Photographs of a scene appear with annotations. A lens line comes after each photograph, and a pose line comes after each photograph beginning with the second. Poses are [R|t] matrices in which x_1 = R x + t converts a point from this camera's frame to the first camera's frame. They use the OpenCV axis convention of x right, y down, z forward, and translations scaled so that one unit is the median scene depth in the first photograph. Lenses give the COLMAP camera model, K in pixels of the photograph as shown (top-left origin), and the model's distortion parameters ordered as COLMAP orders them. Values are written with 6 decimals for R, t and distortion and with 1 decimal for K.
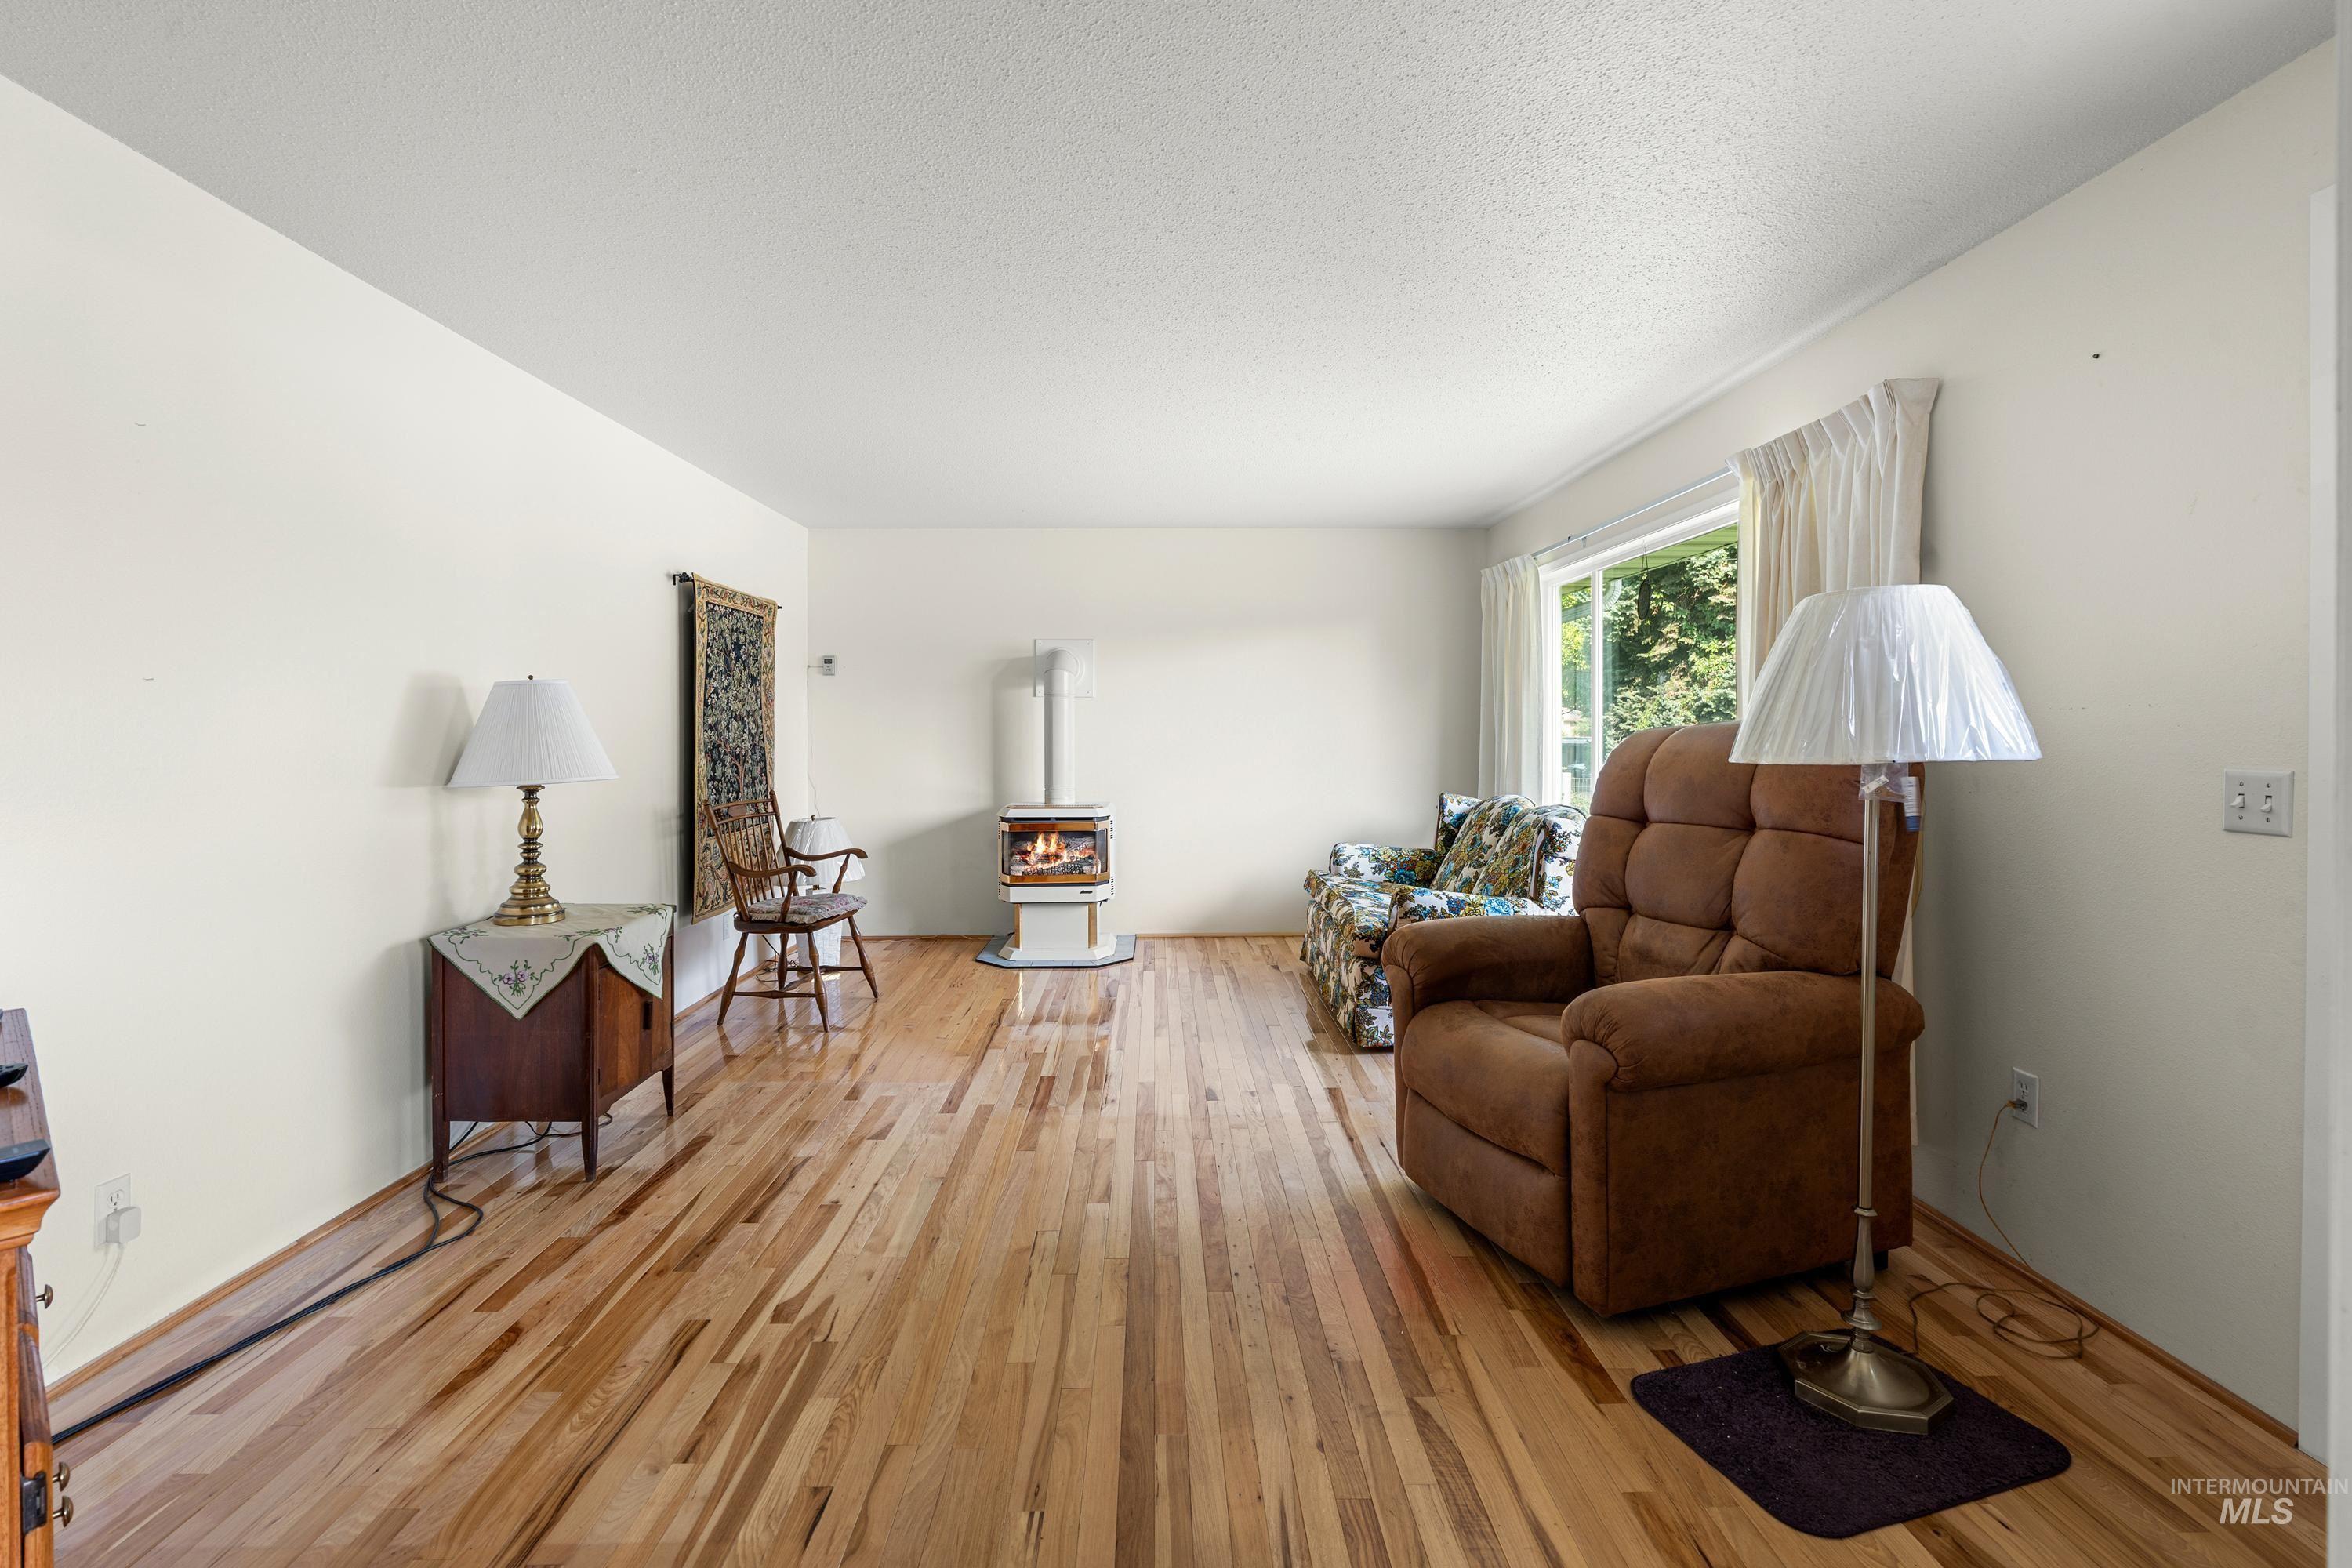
lens RADIAL K [[1073.9, 0, 1176.1], [0, 1073.9, 737.0], [0, 0, 1]] dist [-0.003471, 0.000102]
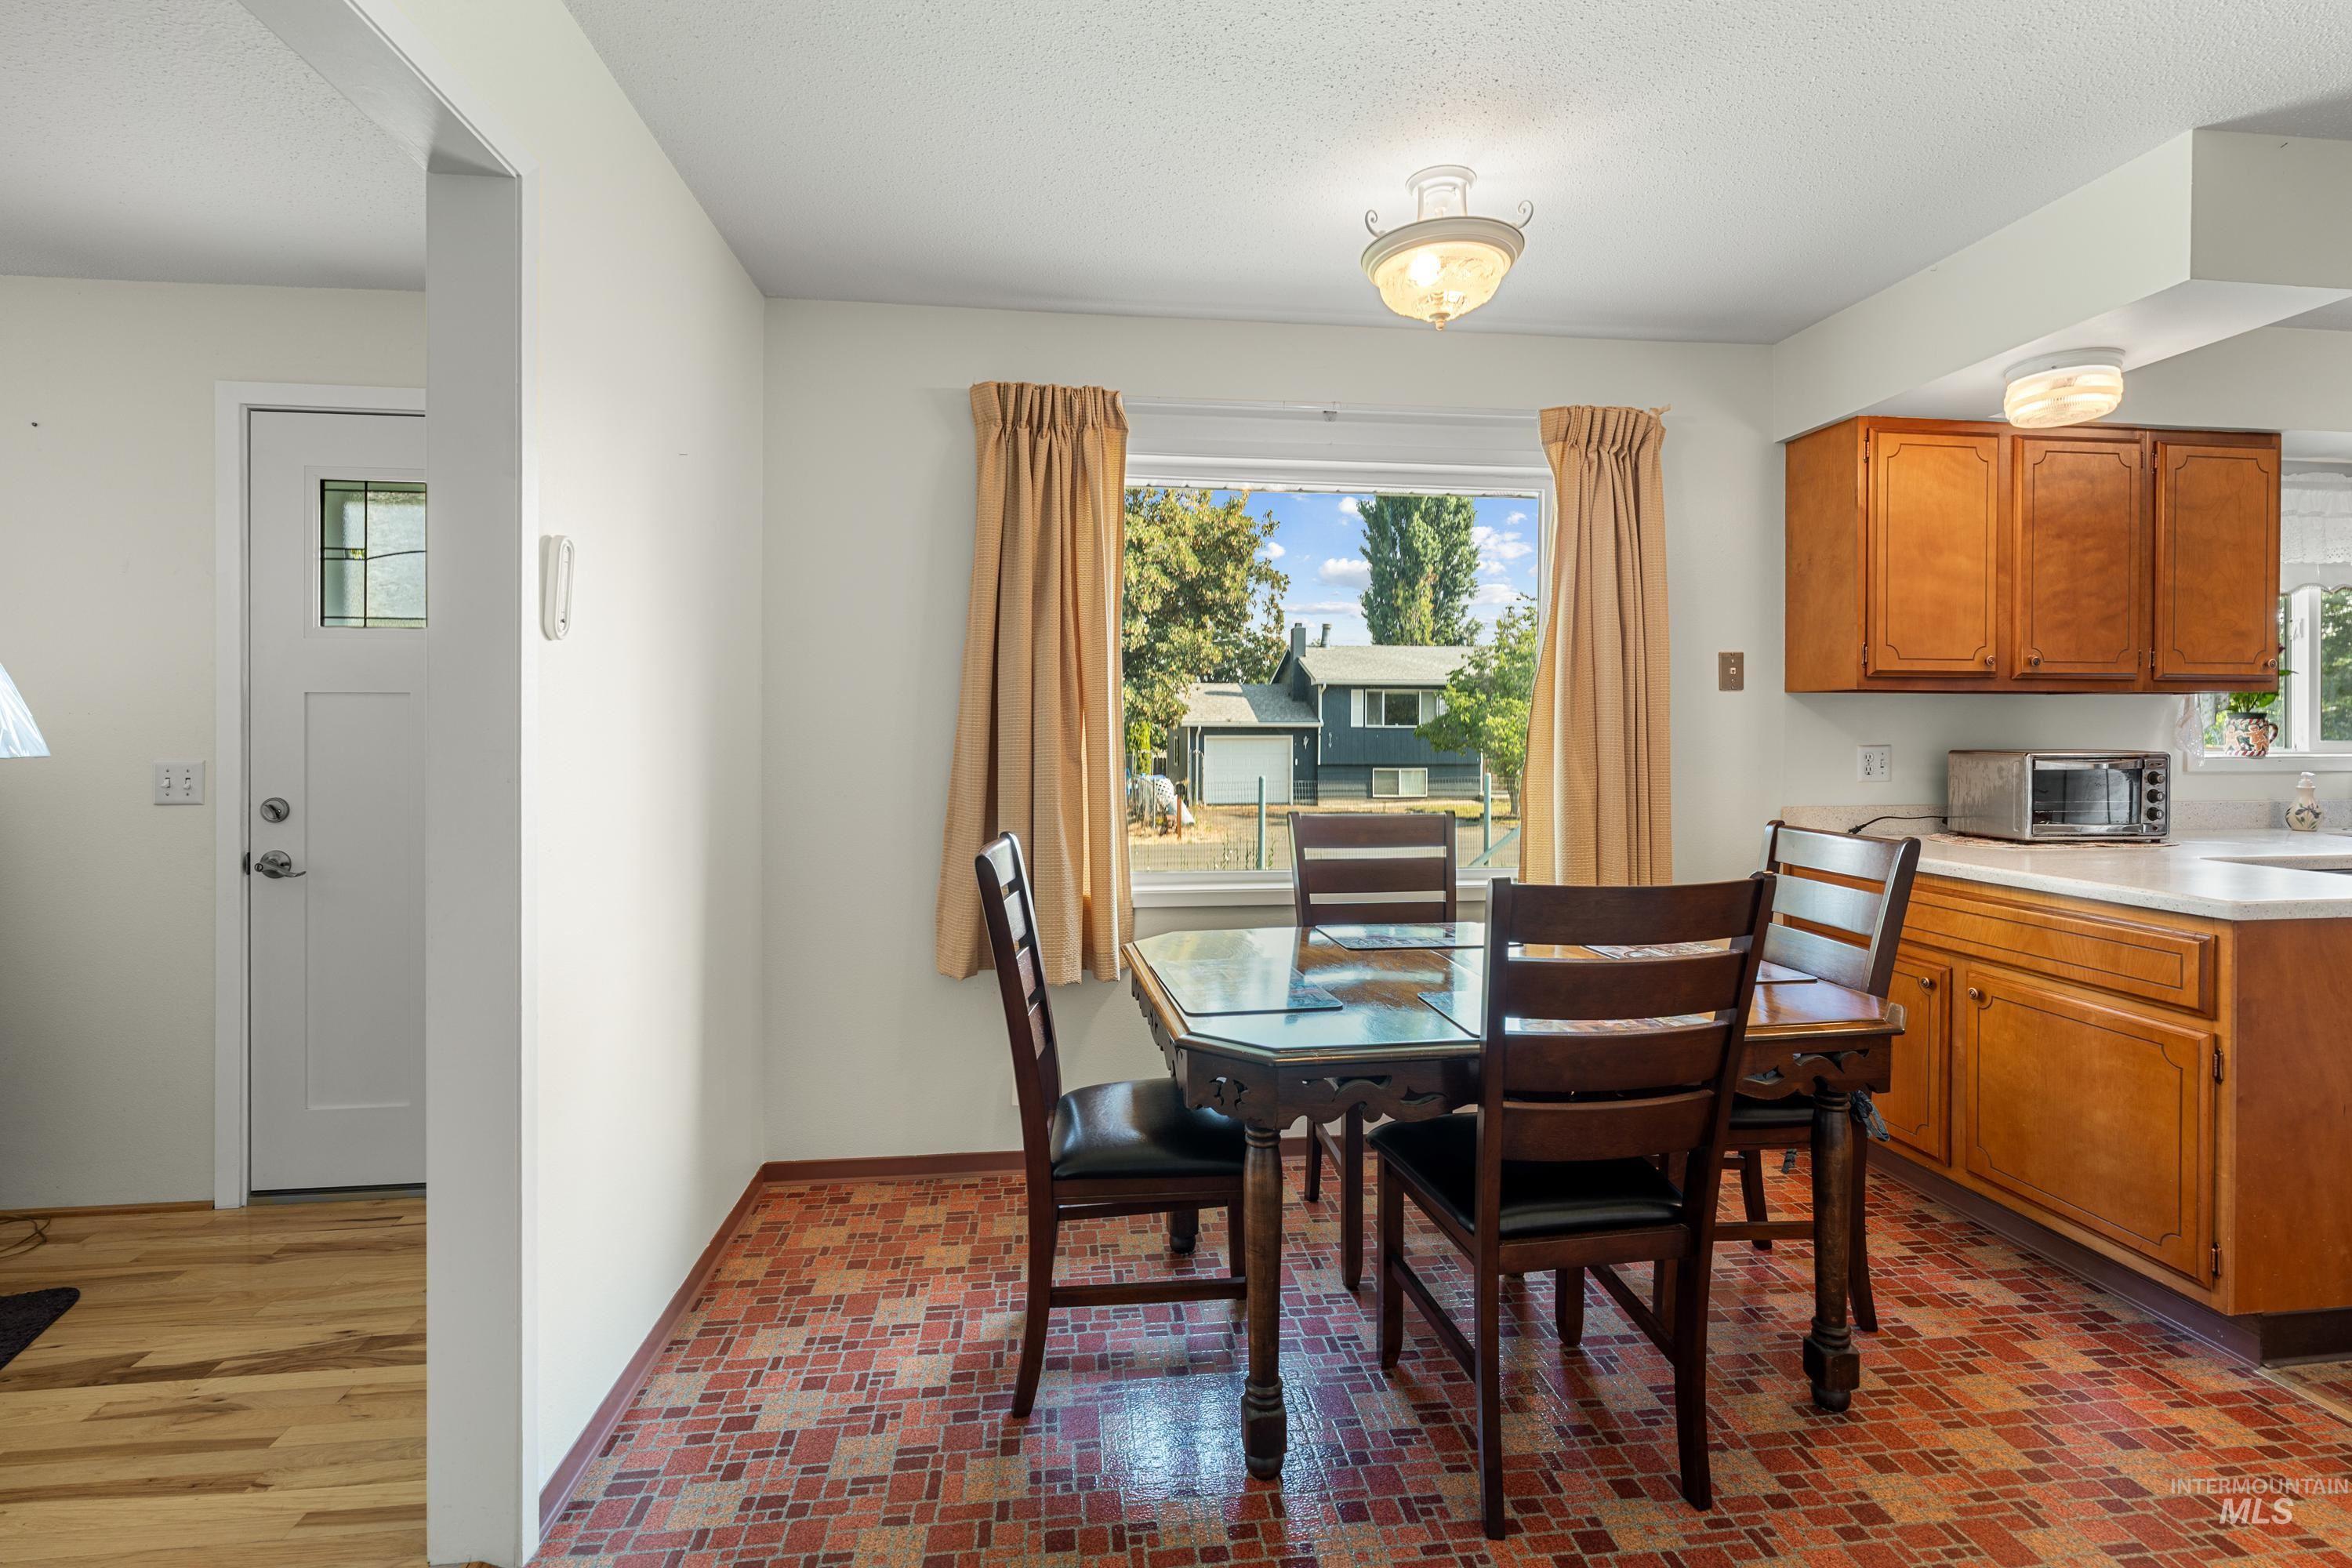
lens RADIAL K [[1073.9, 0, 1176.1], [0, 1073.9, 737.0], [0, 0, 1]] dist [-0.003471, 0.000102]
pose [[-0.097714, -0.004366, 0.995205, -0.390761], [0.007347, 0.999960, 0.005109, 0.001021], [-0.995187, 0.007811, -0.097678, -0.139847]]
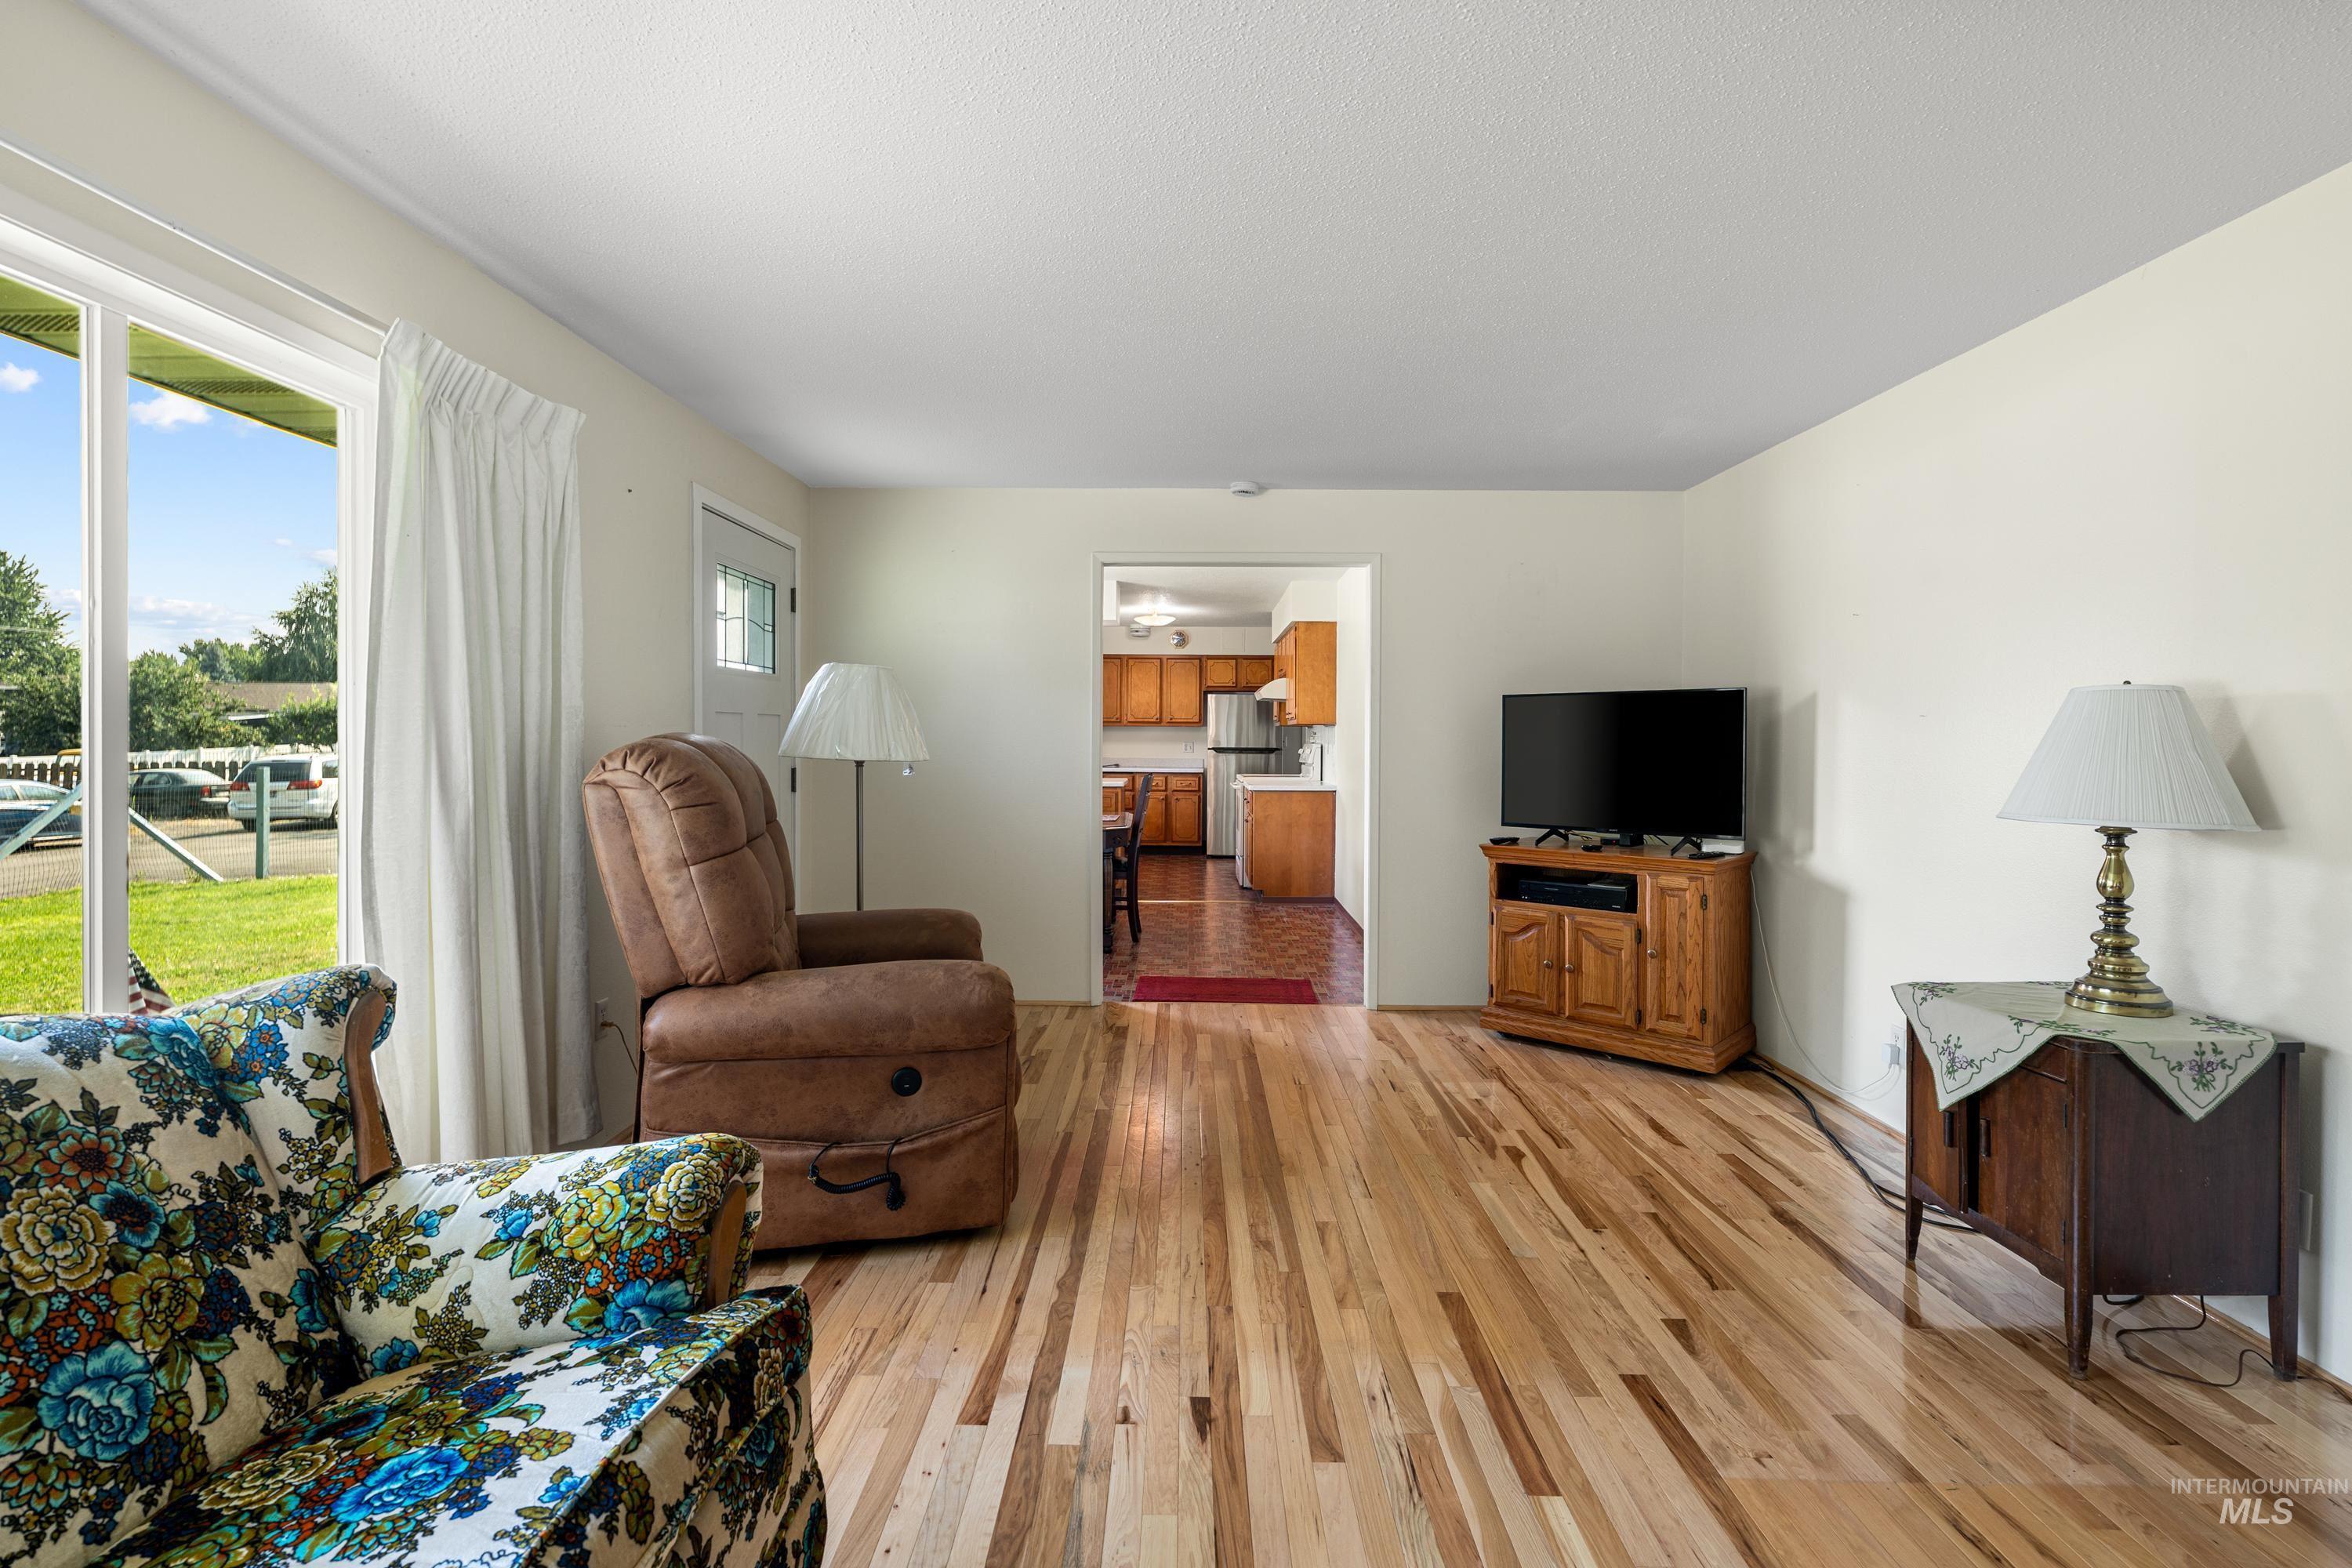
lens RADIAL K [[1080.9, 0, 1168.4], [0, 1080.9, 748.9], [0, 0, 1]] dist [-0.002561, 0.000864]
pose [[-0.999295, -0.007503, 0.036777, 0.042151], [-0.006779, 0.999781, 0.019780, -0.024612], [-0.036917, 0.019517, -0.999128, 2.047813]]
